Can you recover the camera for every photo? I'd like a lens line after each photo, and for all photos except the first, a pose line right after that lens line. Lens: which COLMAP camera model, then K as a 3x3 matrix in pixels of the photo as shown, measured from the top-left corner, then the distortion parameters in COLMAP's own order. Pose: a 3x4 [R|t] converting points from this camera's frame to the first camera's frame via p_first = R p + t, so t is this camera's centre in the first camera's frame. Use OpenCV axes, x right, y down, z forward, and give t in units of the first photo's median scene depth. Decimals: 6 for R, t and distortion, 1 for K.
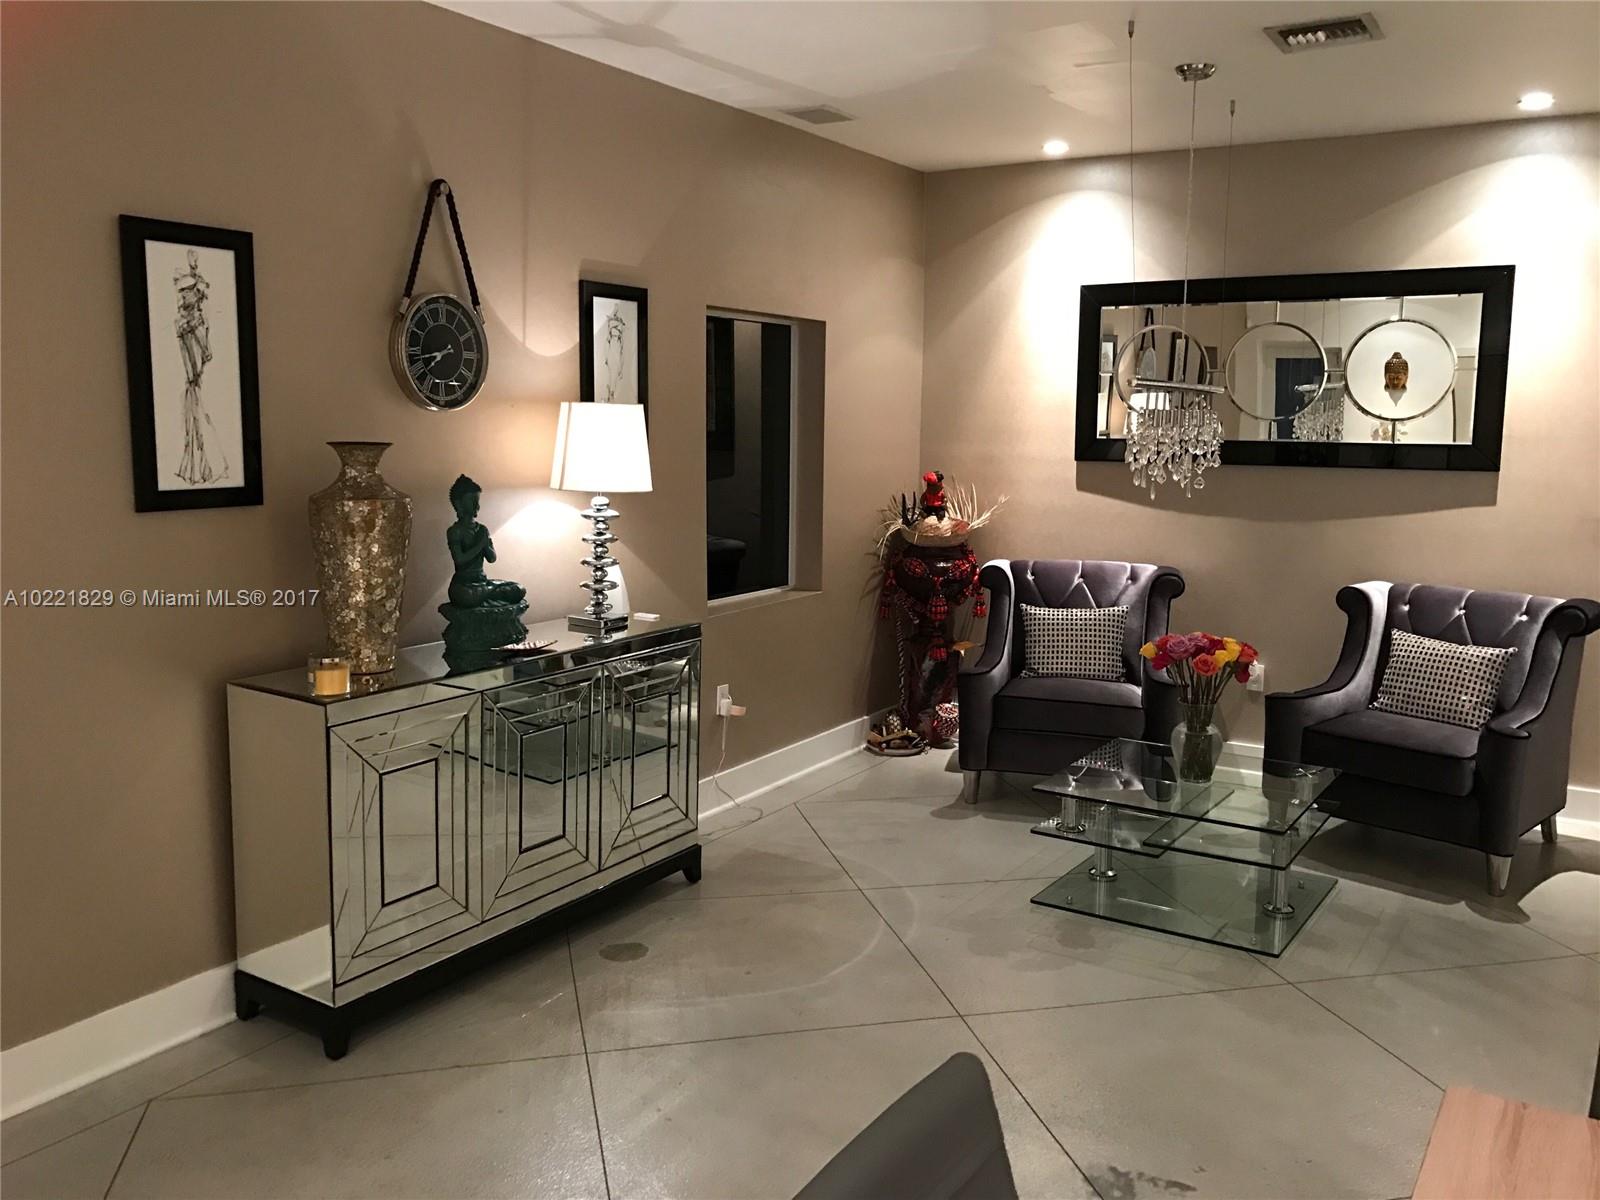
lens RADIAL K [[1330.3, 0, 799.9], [0, 1330.3, 585.0], [0, 0, 1]] dist [0.048299, -0.056114]
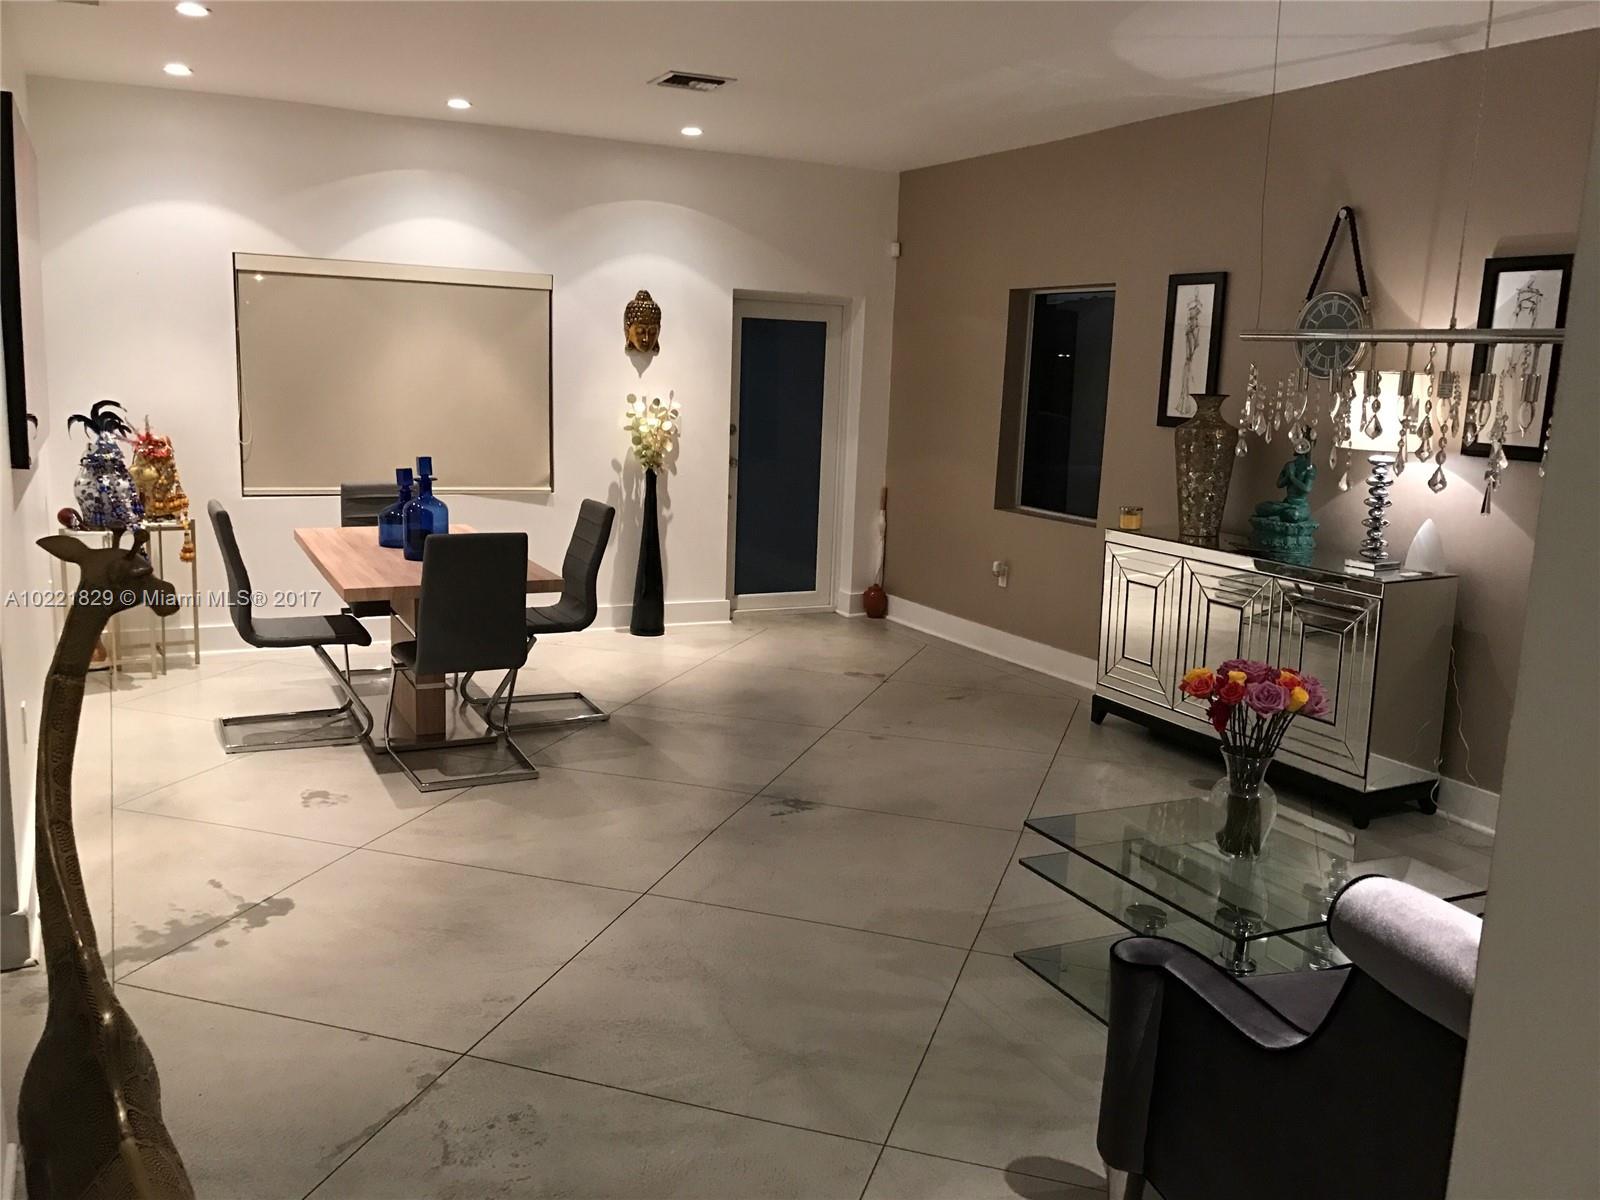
lens RADIAL K [[1330.3, 0, 804.1], [0, 1330.3, 600.5], [0, 0, 1]] dist [0.048299, -0.056114]
pose [[-0.527057, 0.103936, -0.843450, 1.201000], [-0.173199, 0.958525, 0.226345, -0.132480], [0.831994, 0.265381, -0.487195, 1.304093]]
